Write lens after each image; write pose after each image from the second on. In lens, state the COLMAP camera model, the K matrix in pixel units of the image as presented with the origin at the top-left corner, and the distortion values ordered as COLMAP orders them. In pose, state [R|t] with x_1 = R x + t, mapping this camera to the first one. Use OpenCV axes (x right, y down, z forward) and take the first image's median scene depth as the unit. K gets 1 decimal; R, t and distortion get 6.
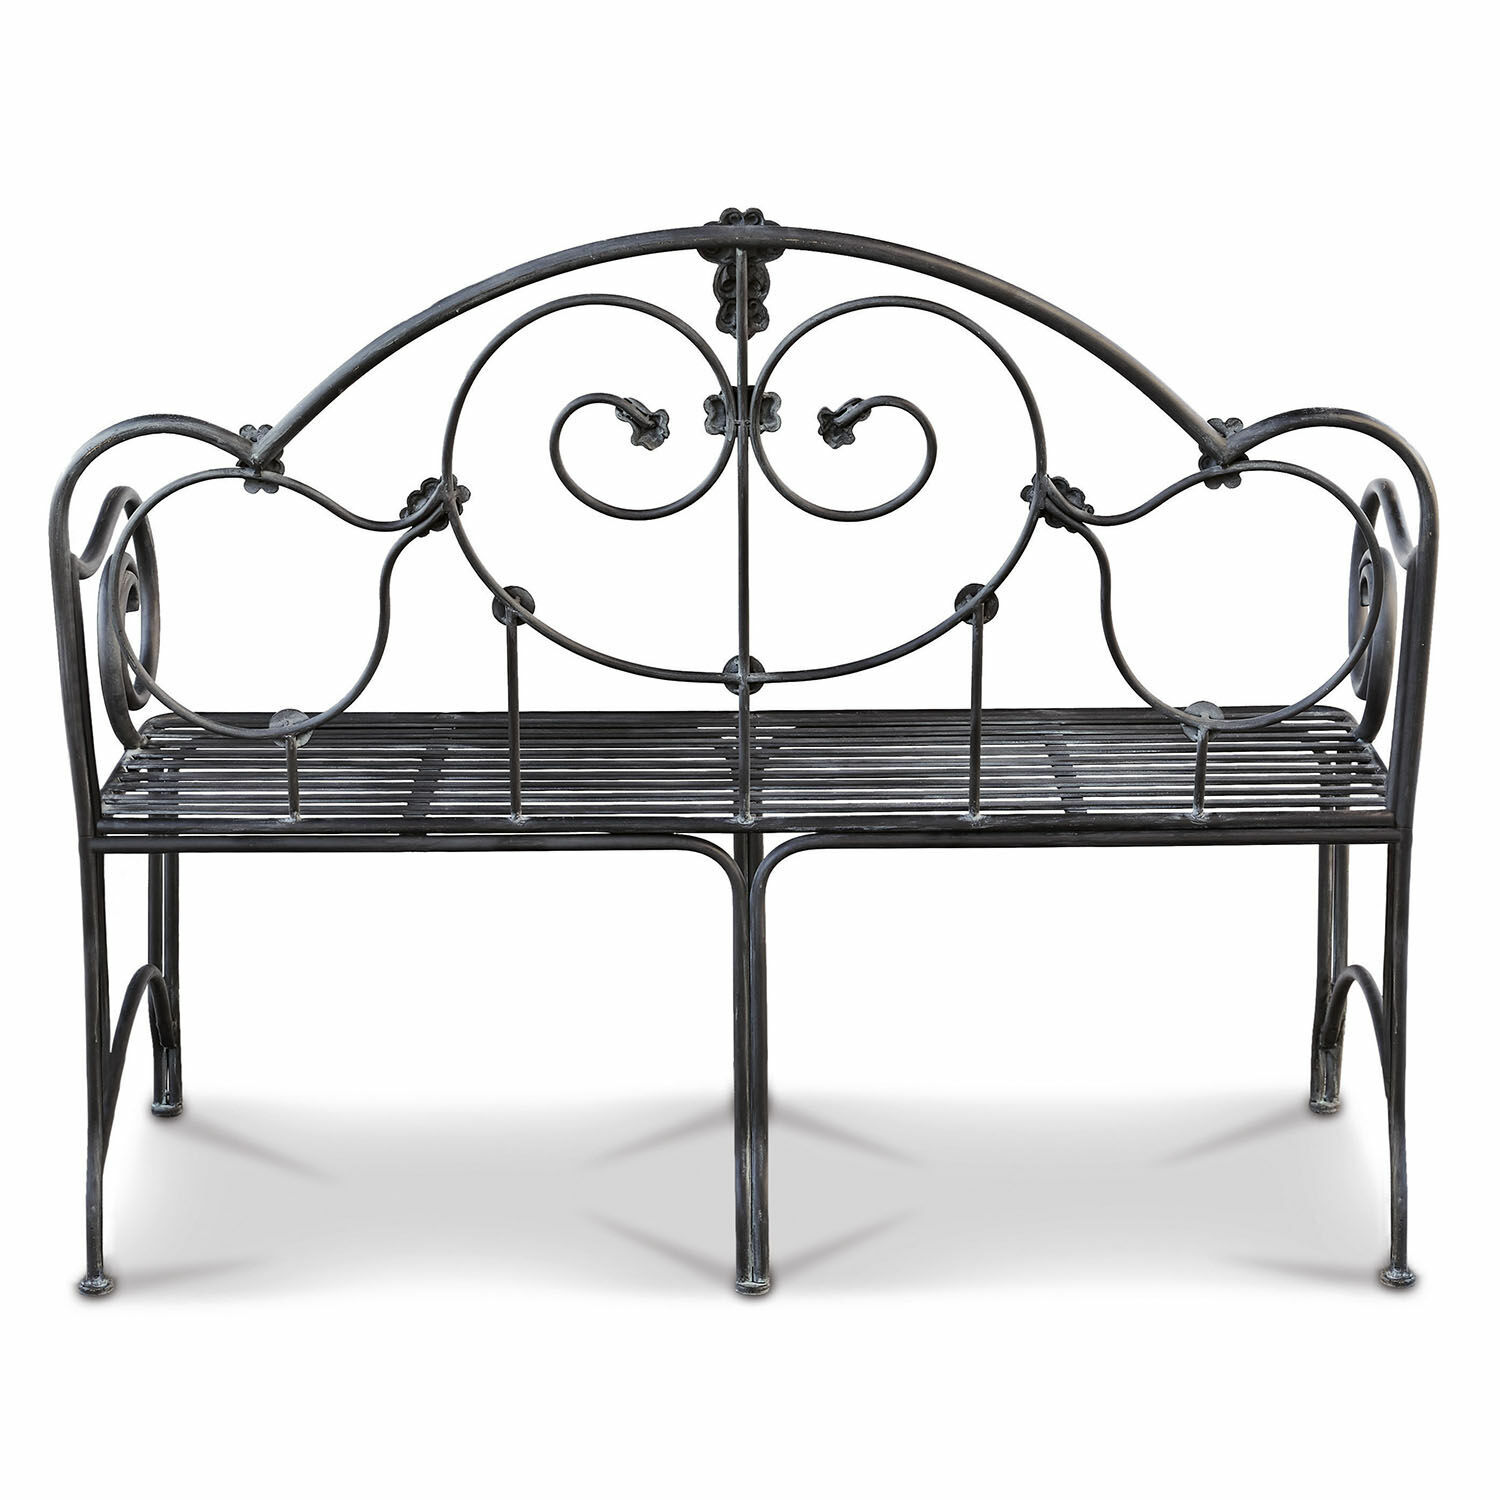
lens RADIAL K [[4002.5, 0, 750.0], [0, 4002.5, 750.0], [0, 0, 1]] dist [0.002160, -0.334869]
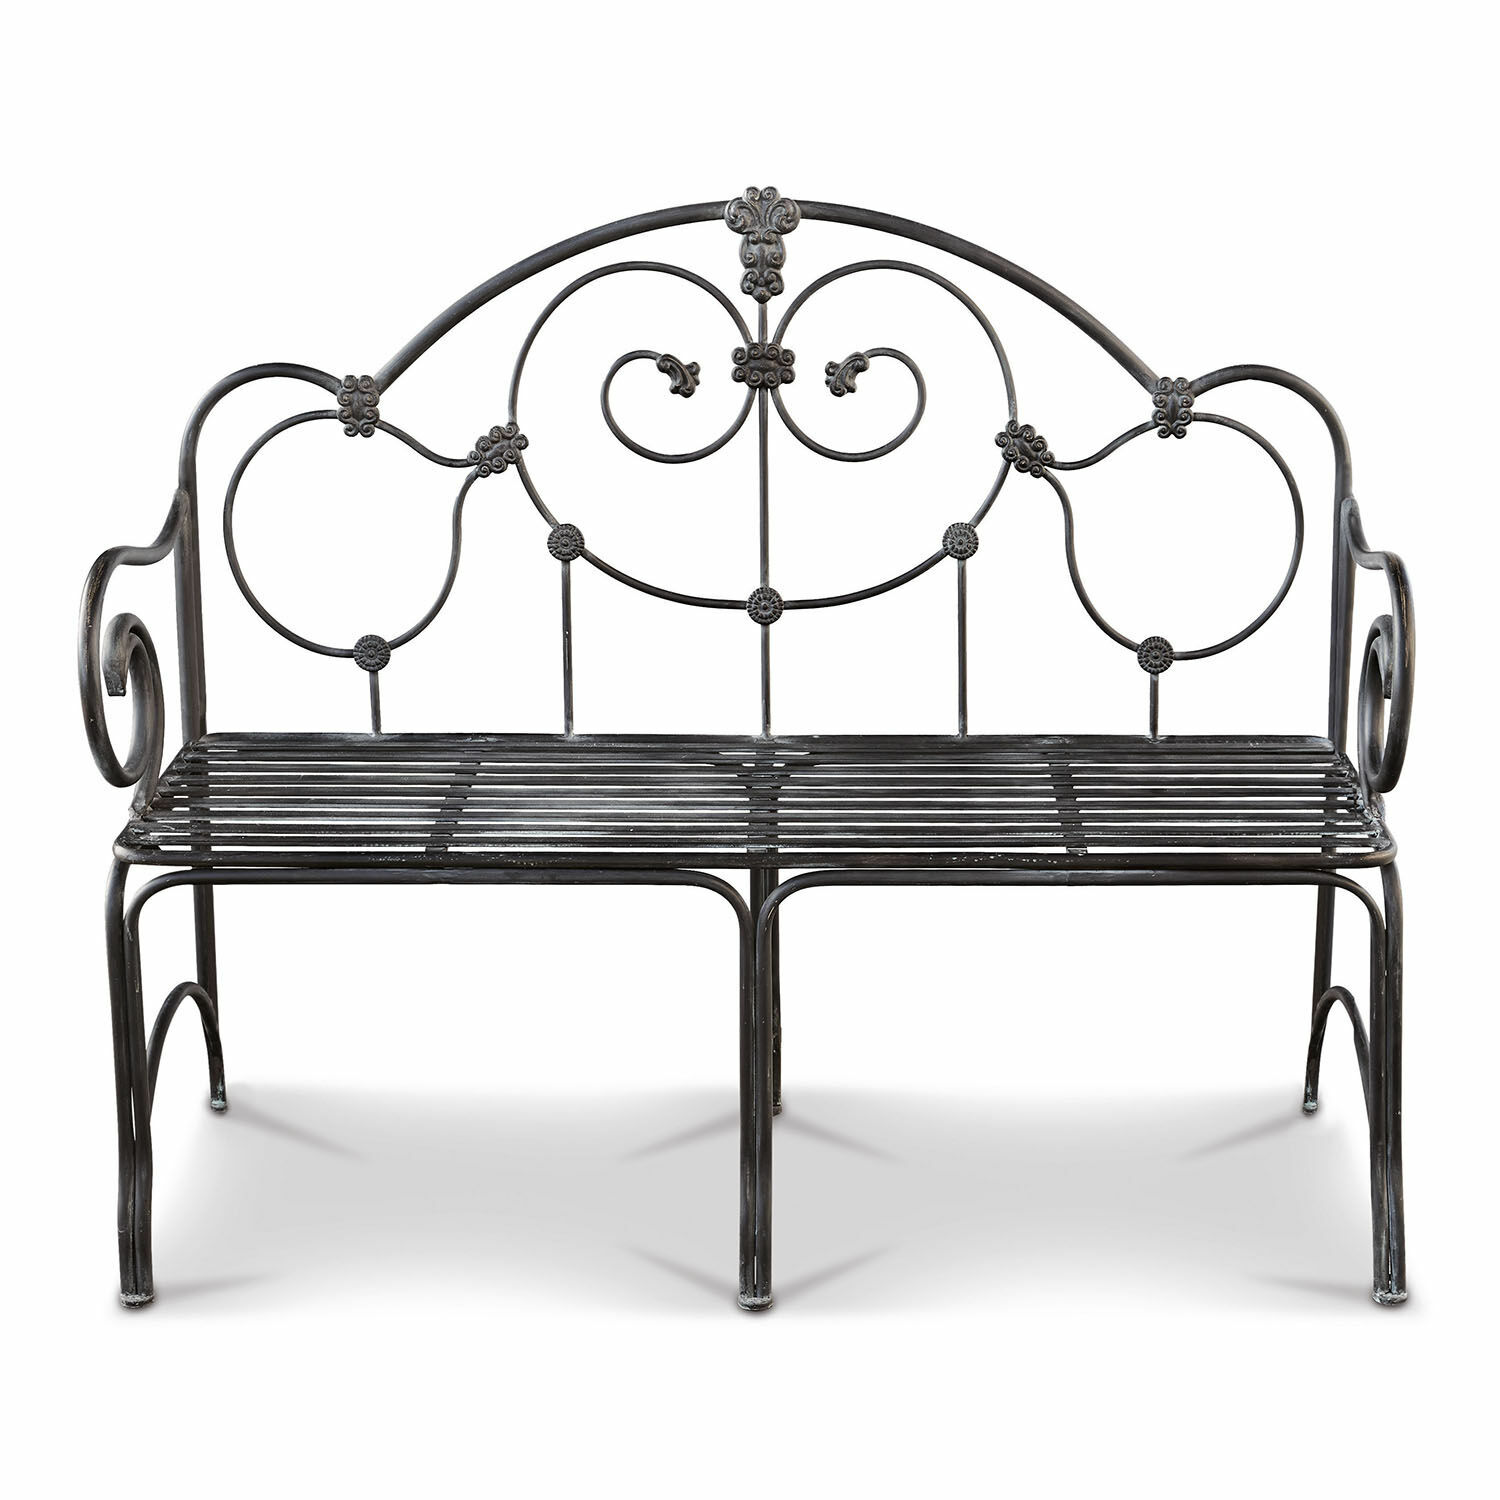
lens RADIAL K [[4002.5, 0, 750.0], [0, 4002.5, 750.0], [0, 0, 1]] dist [0.002160, -0.334869]
pose [[0.999988, 0.003587, -0.003289, -0.001251], [-0.003650, 0.999805, -0.019402, 0.052194], [0.003219, 0.019414, 0.999806, -0.189699]]
